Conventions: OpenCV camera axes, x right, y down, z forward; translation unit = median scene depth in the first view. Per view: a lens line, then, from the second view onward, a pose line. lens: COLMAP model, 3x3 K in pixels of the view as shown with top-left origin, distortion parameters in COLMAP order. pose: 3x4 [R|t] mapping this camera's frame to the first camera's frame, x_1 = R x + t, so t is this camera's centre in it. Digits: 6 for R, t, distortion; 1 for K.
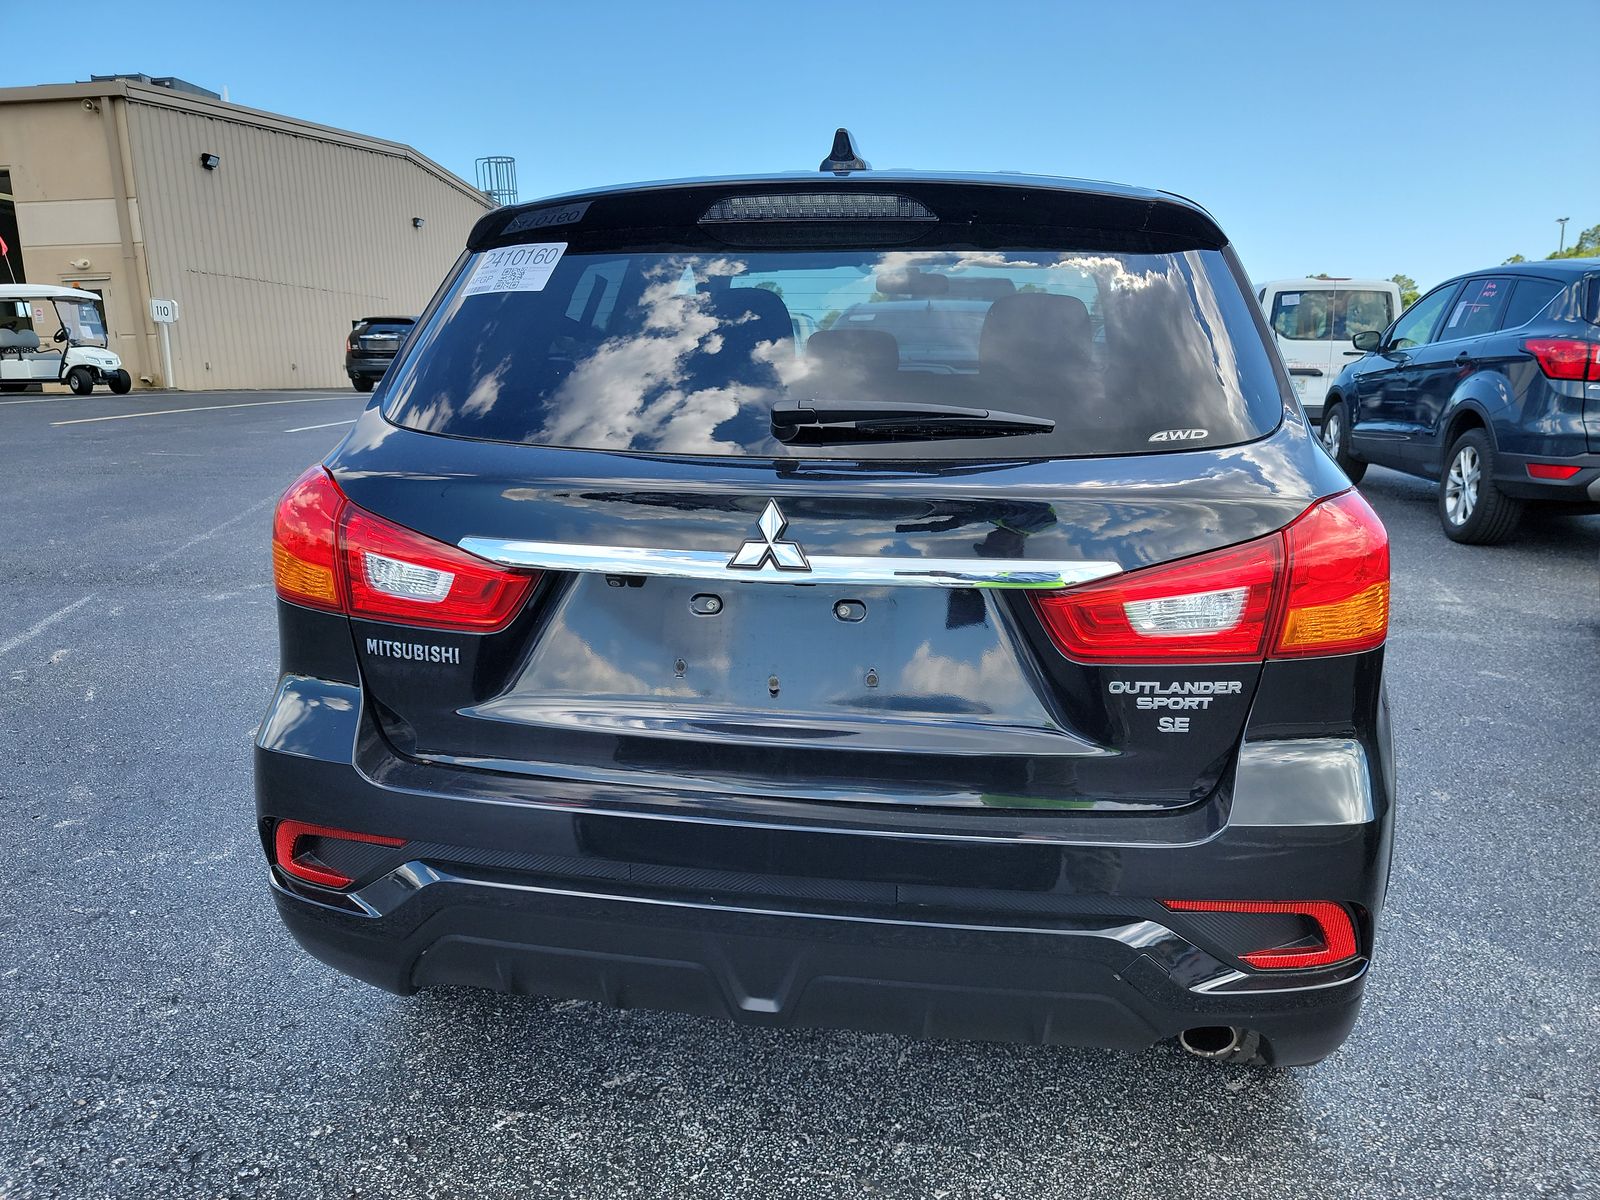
lens RADIAL K [[1147.7, 0, 811.0], [0, 1147.7, 608.4], [0, 0, 1]] dist [0.060545, -0.048984]
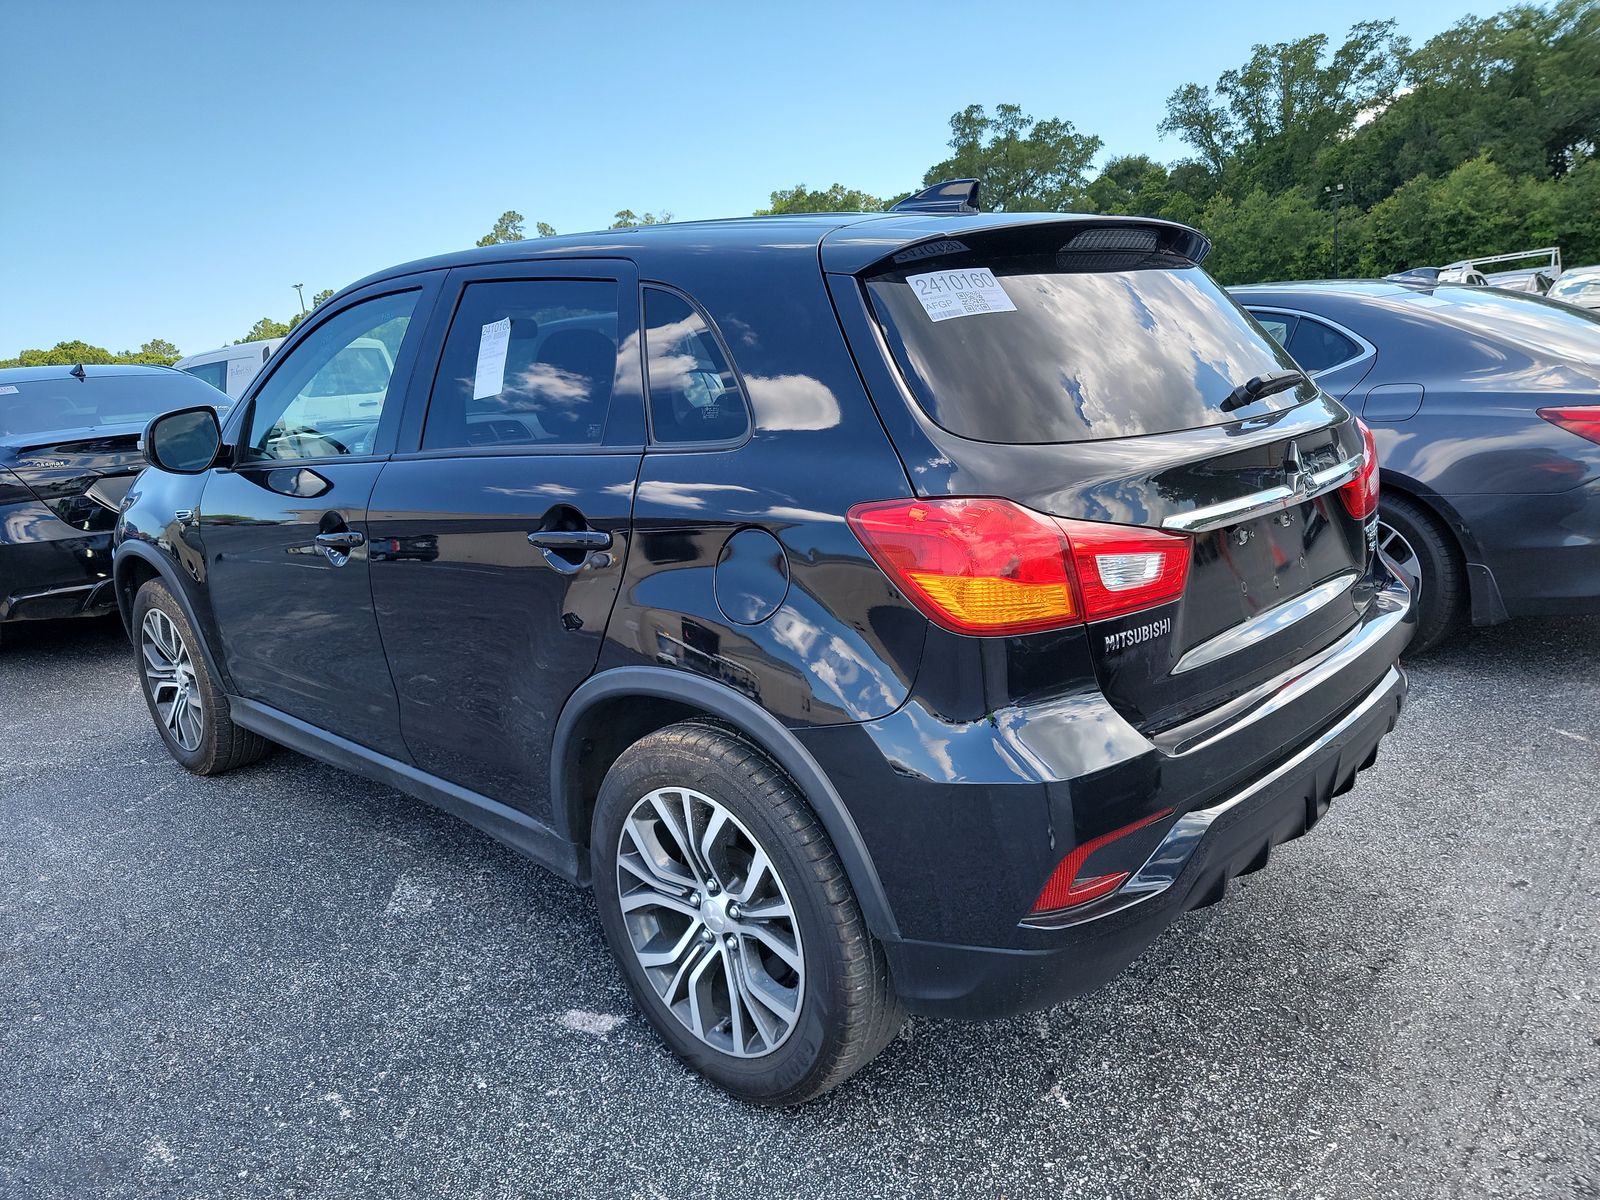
lens RADIAL K [[1147.7, 0, 787.4], [0, 1147.7, 602.2], [0, 0, 1]] dist [0.060545, -0.048984]
pose [[0.568332, -0.228018, 0.790574, -3.664818], [0.272536, 0.958763, 0.080605, -0.449185], [-0.776352, 0.169650, 0.607039, 1.558977]]
